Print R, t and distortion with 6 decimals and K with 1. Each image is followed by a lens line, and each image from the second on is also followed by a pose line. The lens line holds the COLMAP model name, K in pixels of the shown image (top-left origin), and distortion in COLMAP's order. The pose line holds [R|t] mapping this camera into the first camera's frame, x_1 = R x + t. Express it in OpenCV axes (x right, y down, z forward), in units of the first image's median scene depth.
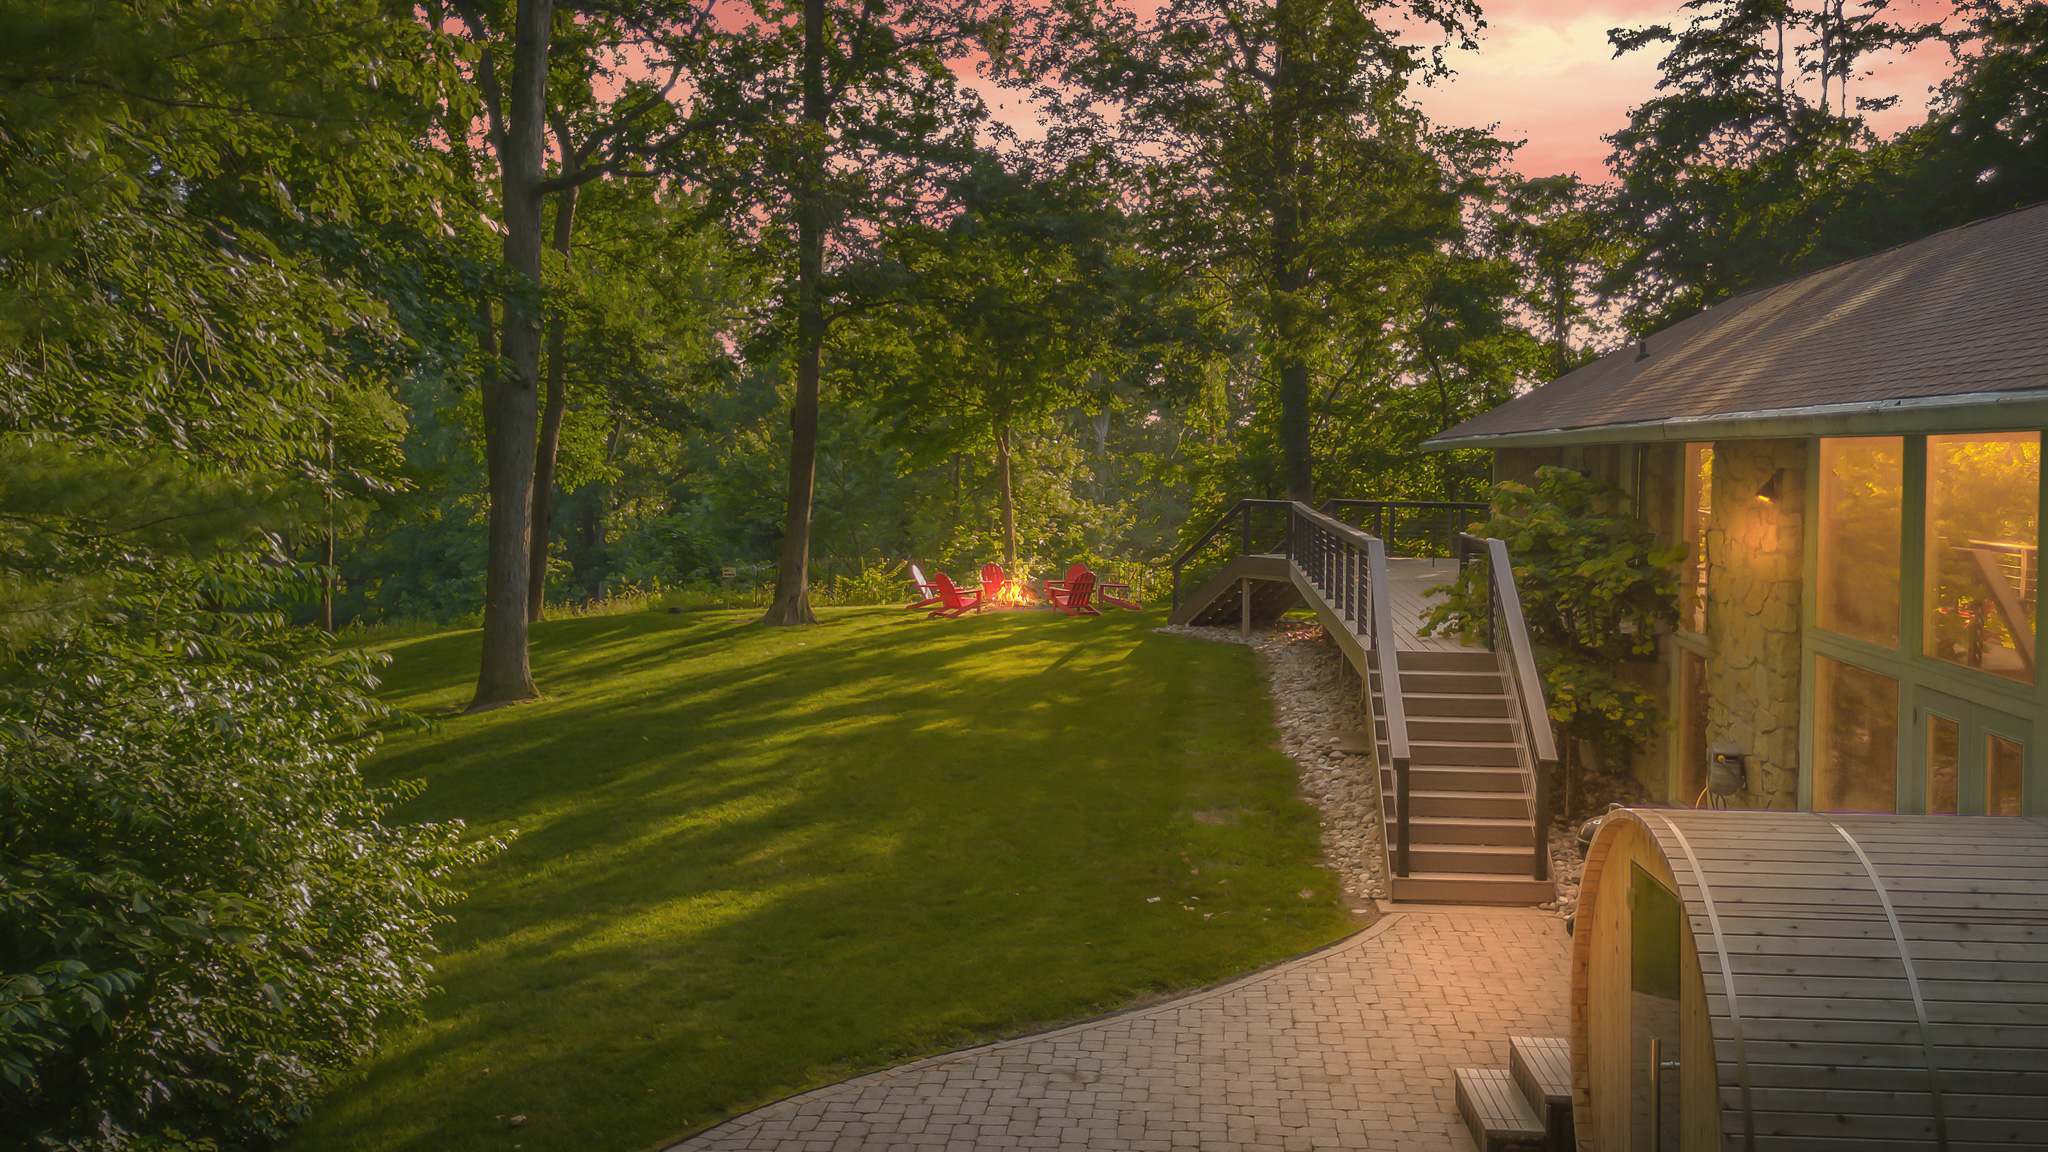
lens RADIAL K [[1453.1, 0, 888.7], [0, 1453.1, 575.0], [0, 0, 1]] dist [-0.004018, -0.001854]
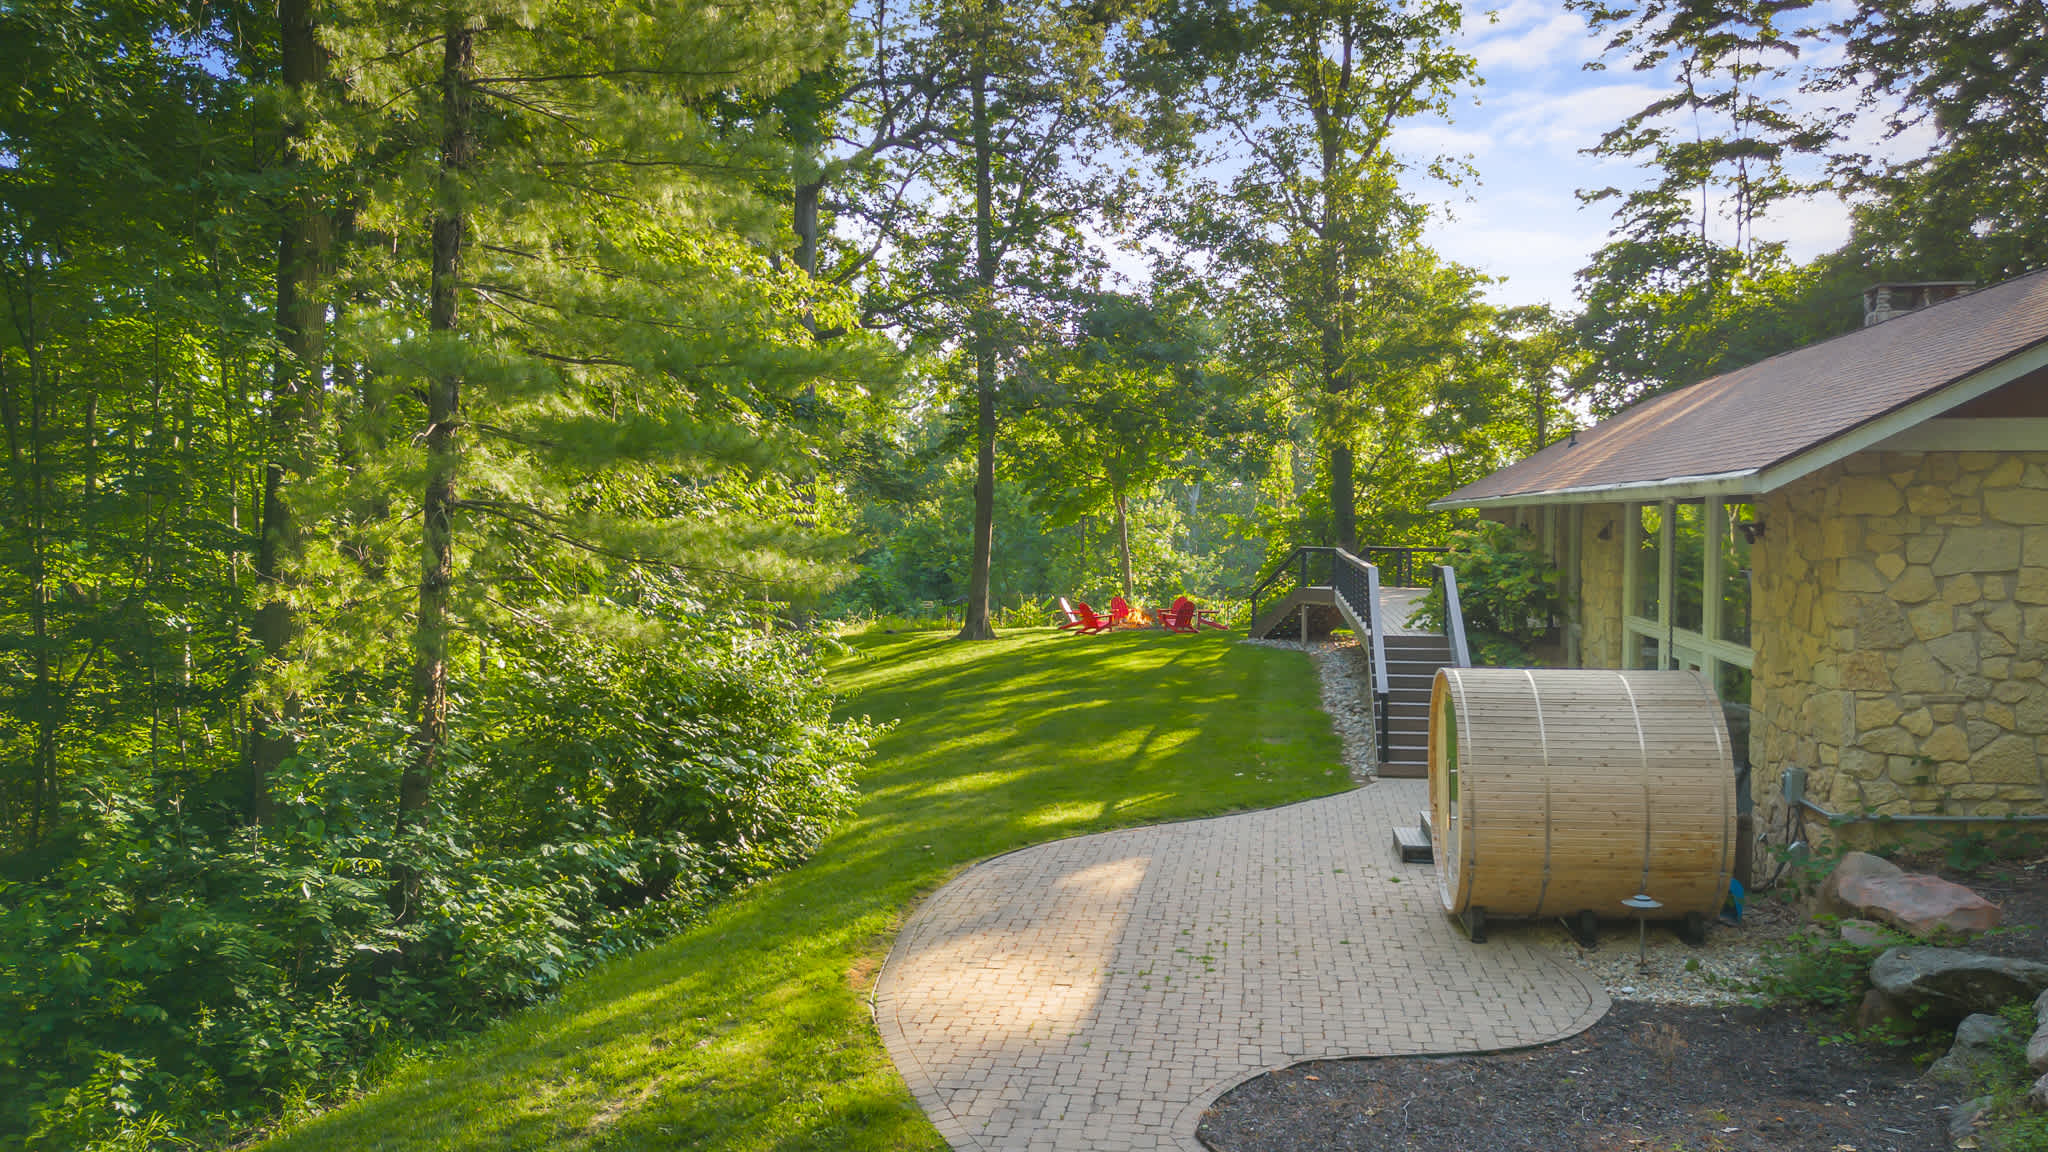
lens RADIAL K [[1447.2, 0, 1024.0], [0, 1447.2, 576.0], [0, 0, 1]] dist [0.001718, 0.000190]
pose [[0.999409, -0.010981, 0.032578, -0.057074], [0.012325, 0.999068, -0.041375, 0.025954], [-0.032093, 0.041752, 0.998612, -0.324431]]
